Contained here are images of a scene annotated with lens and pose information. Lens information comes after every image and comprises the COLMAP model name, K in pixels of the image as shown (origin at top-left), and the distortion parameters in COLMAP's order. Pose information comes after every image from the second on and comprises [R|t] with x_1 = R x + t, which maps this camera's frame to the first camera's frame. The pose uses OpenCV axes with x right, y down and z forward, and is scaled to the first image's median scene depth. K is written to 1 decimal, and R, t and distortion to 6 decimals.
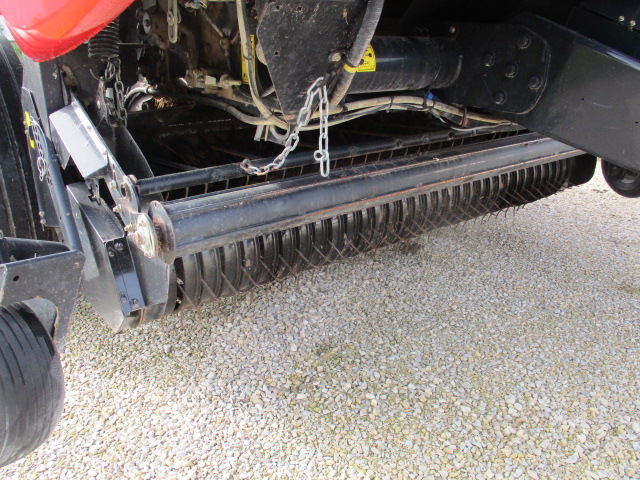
lens RADIAL K [[528.8, 0, 316.8], [0, 528.8, 229.4], [0, 0, 1]] dist [-0.034044, 0.009208]
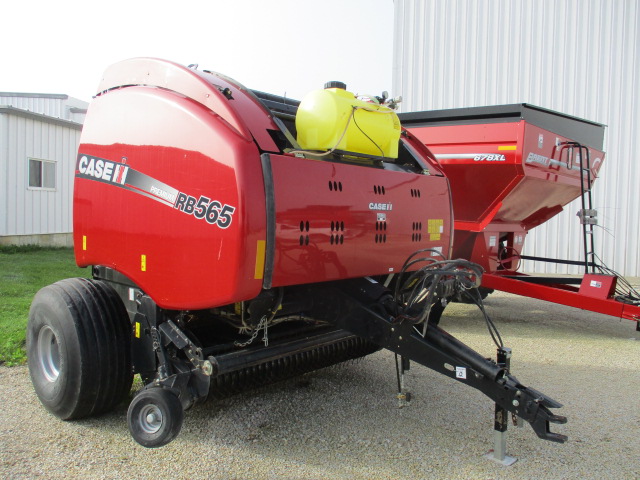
lens RADIAL K [[528.8, 0, 316.8], [0, 528.8, 229.4], [0, 0, 1]] dist [-0.034044, 0.009208]
pose [[0.985746, 0.001208, 0.168234, -0.174241], [0.051574, 0.949659, -0.309011, 0.179819], [-0.160139, 0.313283, 0.936061, -1.749866]]
